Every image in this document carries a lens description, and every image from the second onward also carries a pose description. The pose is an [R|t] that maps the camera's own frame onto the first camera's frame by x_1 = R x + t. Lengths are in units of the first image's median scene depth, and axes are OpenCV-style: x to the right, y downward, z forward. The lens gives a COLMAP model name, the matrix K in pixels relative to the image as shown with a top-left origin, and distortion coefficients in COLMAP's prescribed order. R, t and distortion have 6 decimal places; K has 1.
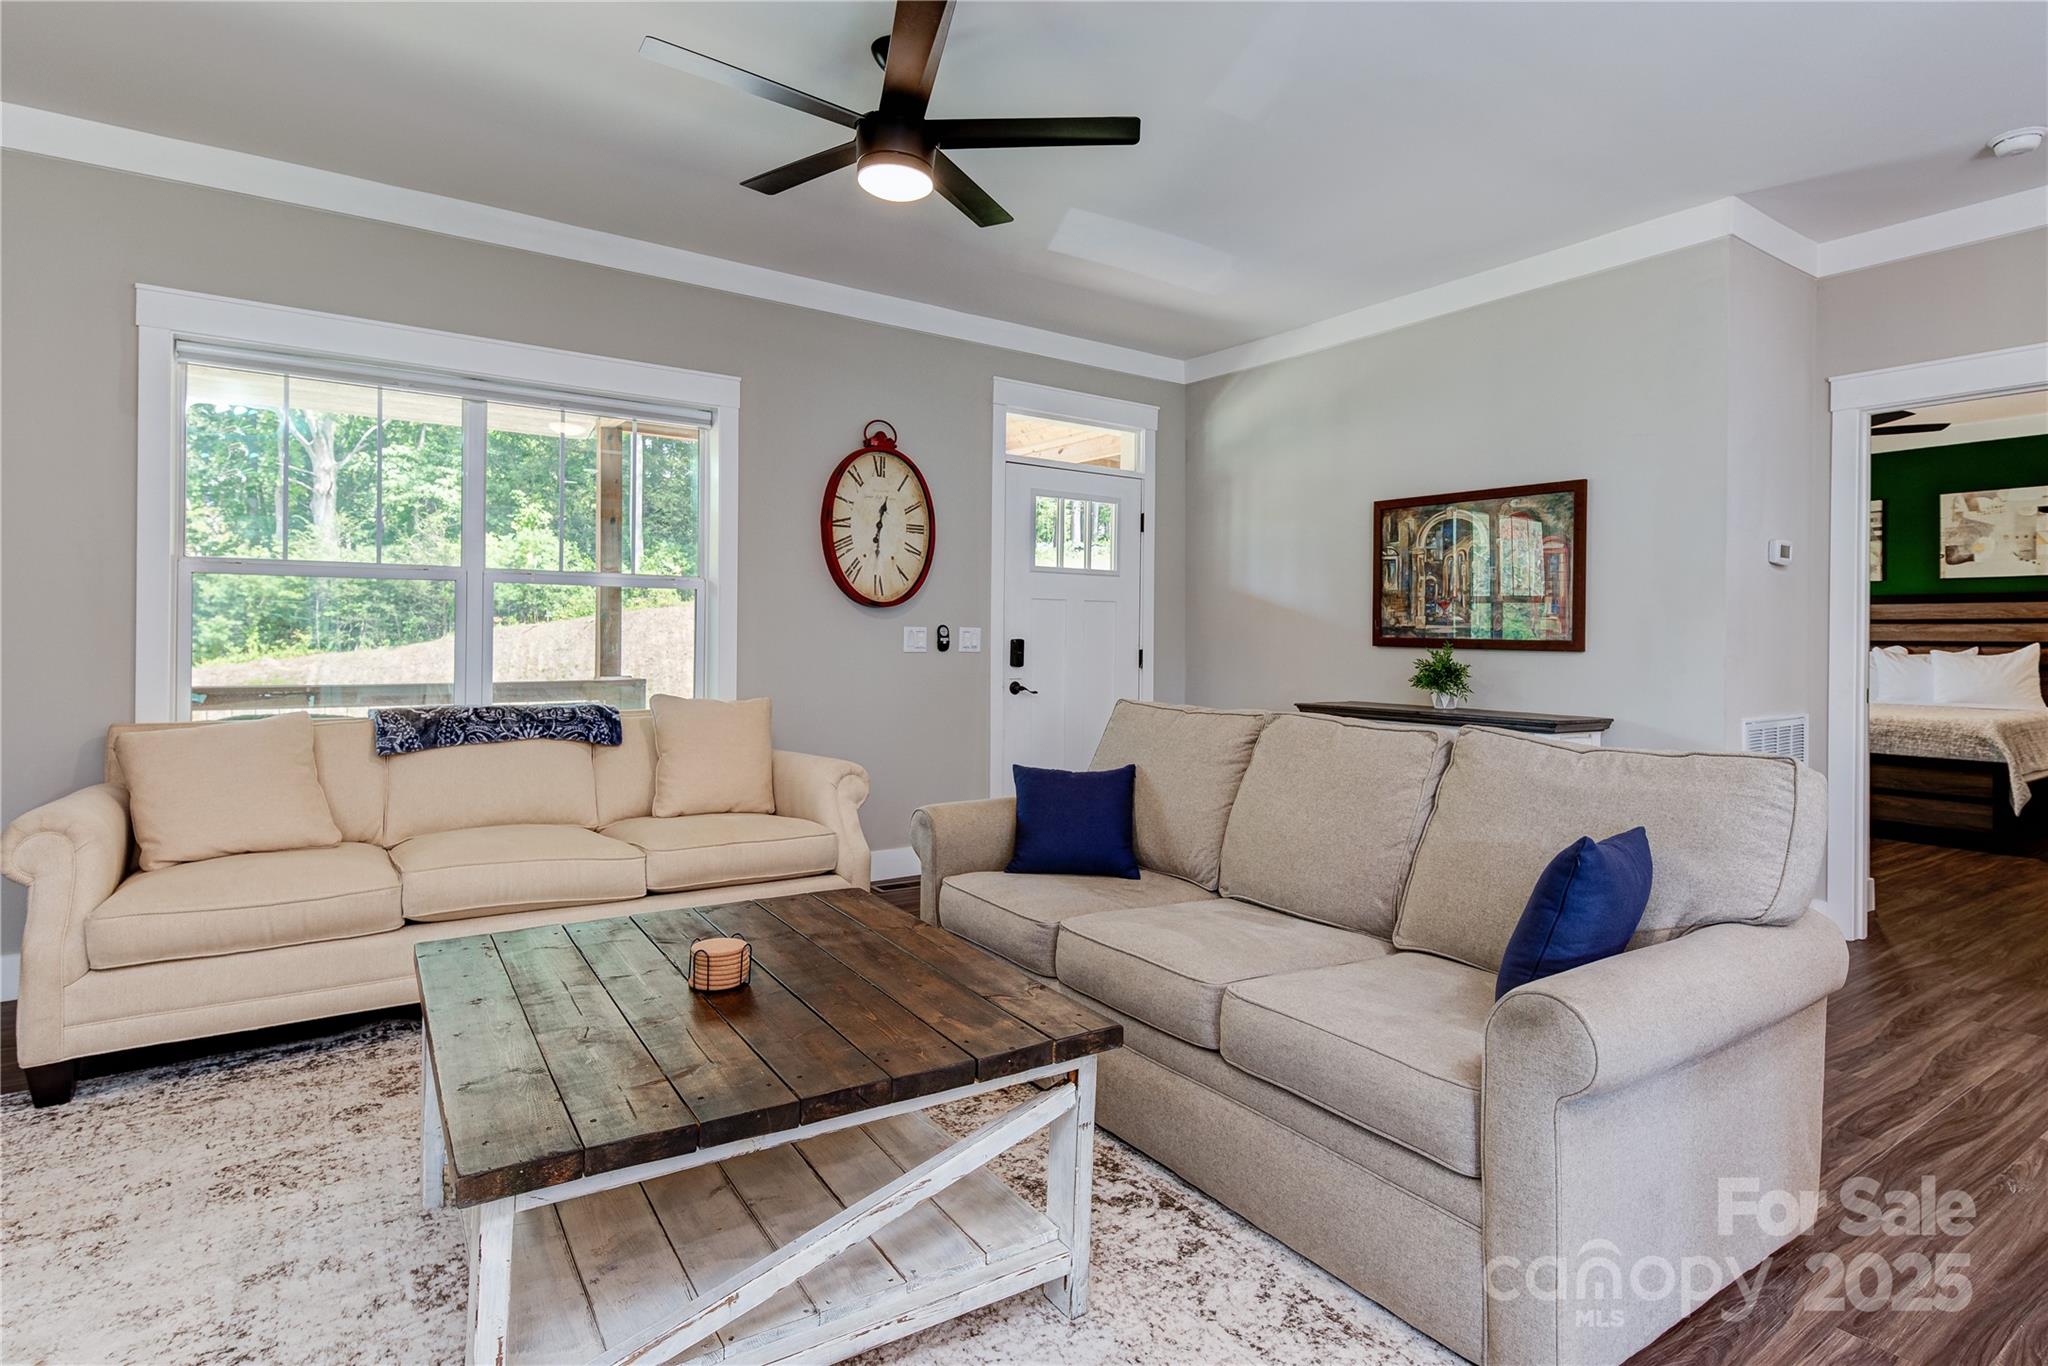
lens RADIAL K [[1061.6, 0, 1022.0], [0, 1061.6, 640.2], [0, 0, 1]] dist [0.007993, -0.001476]
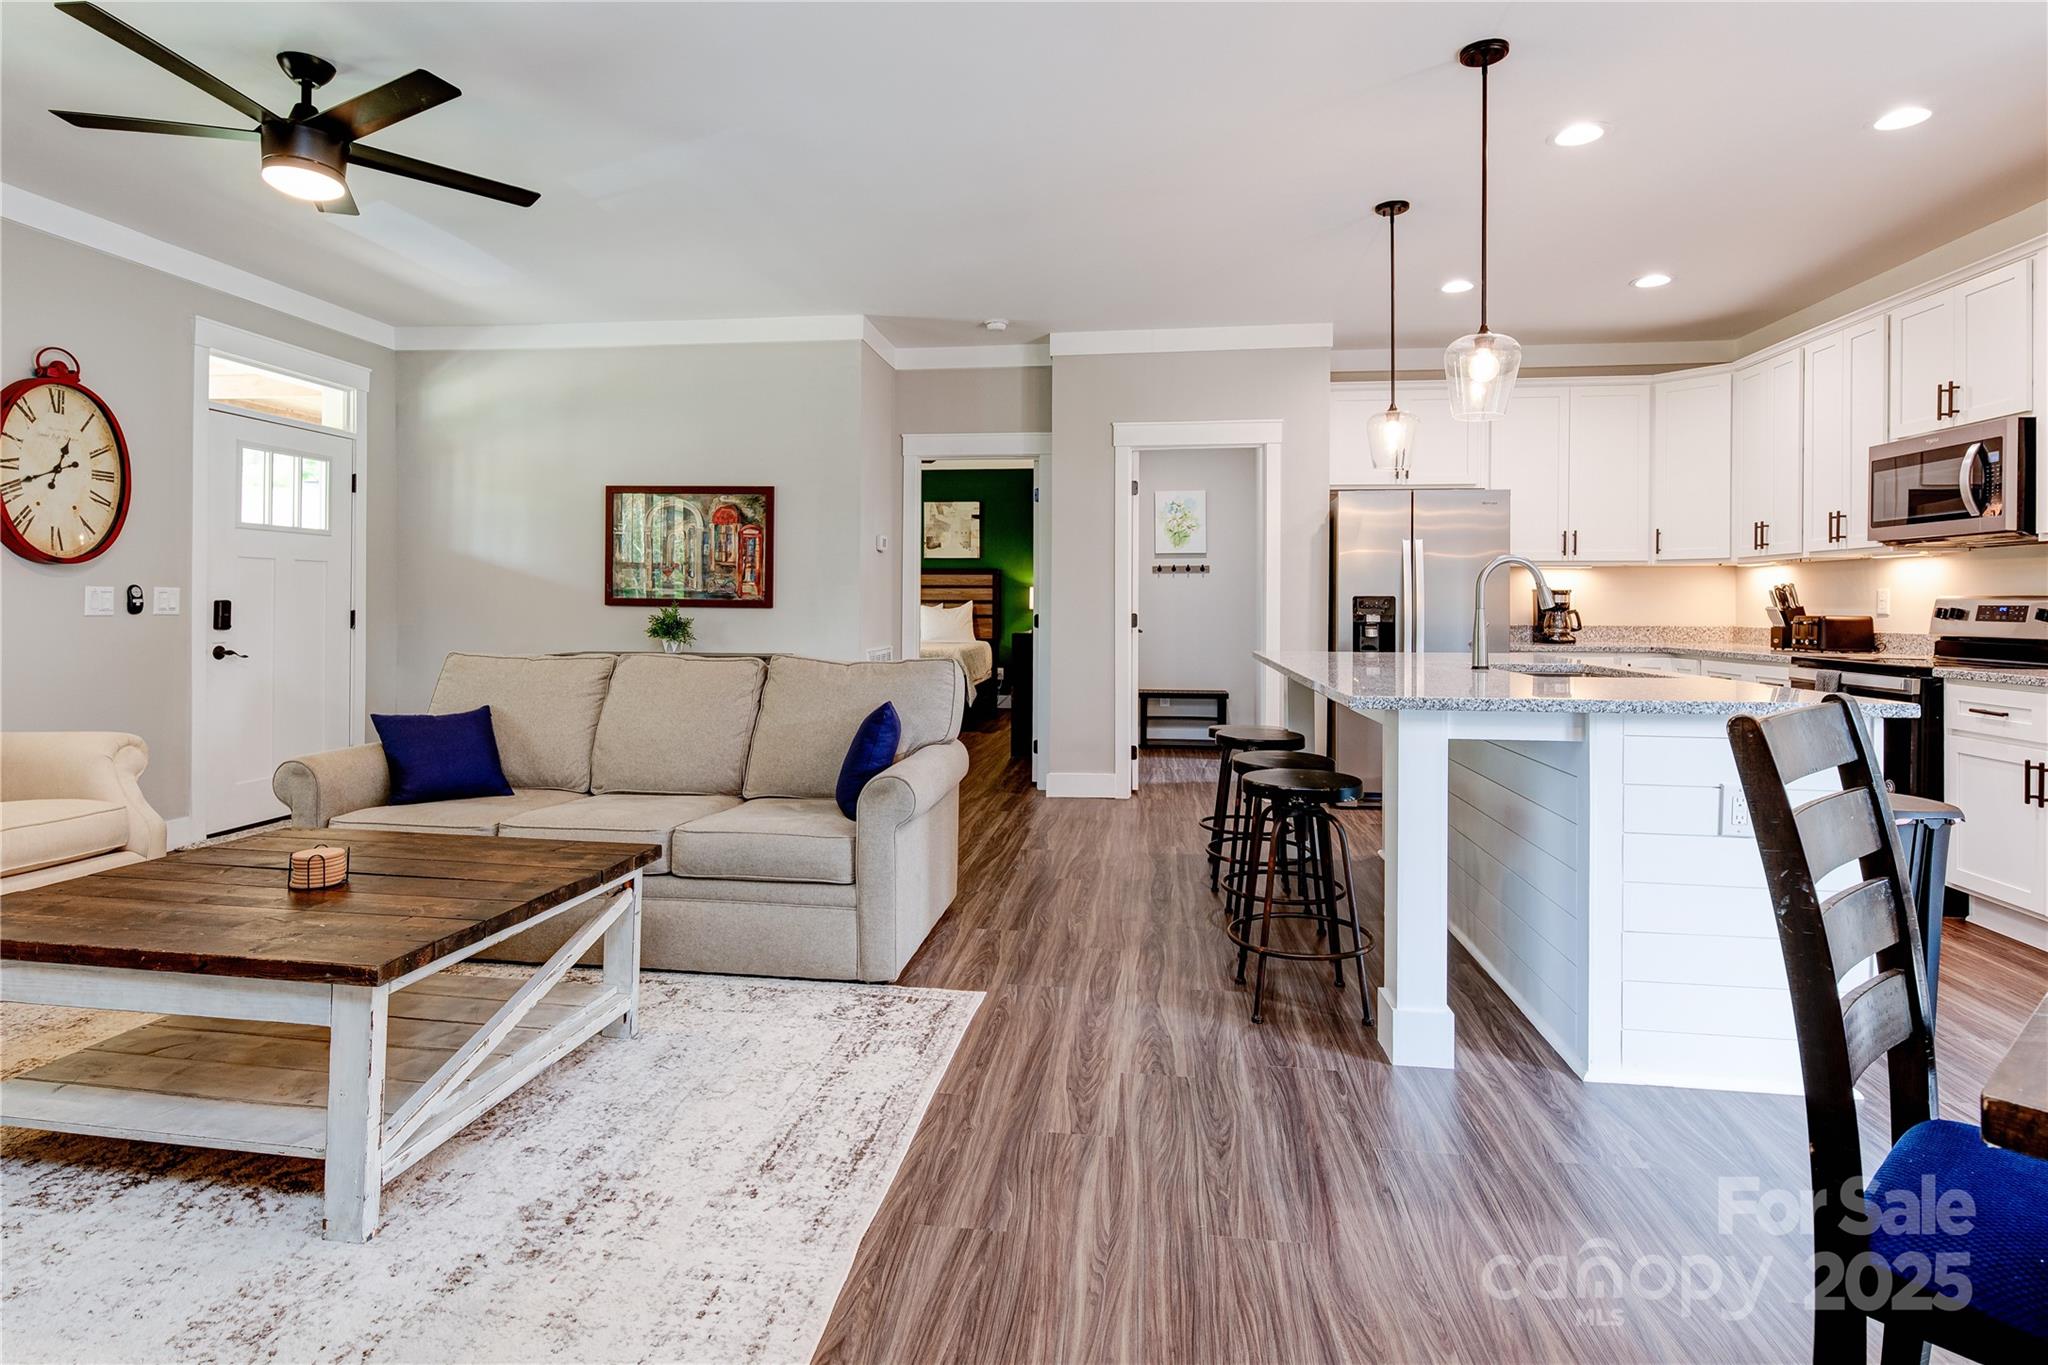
lens RADIAL K [[1041.8, 0, 1002.8], [0, 1041.8, 616.2], [0, 0, 1]] dist [0.005192, -0.002554]
pose [[0.684478, -0.014013, 0.728899, -0.235023], [0.002298, 0.999852, 0.017065, -0.001199], [-0.729030, -0.010006, 0.684409, -0.148485]]
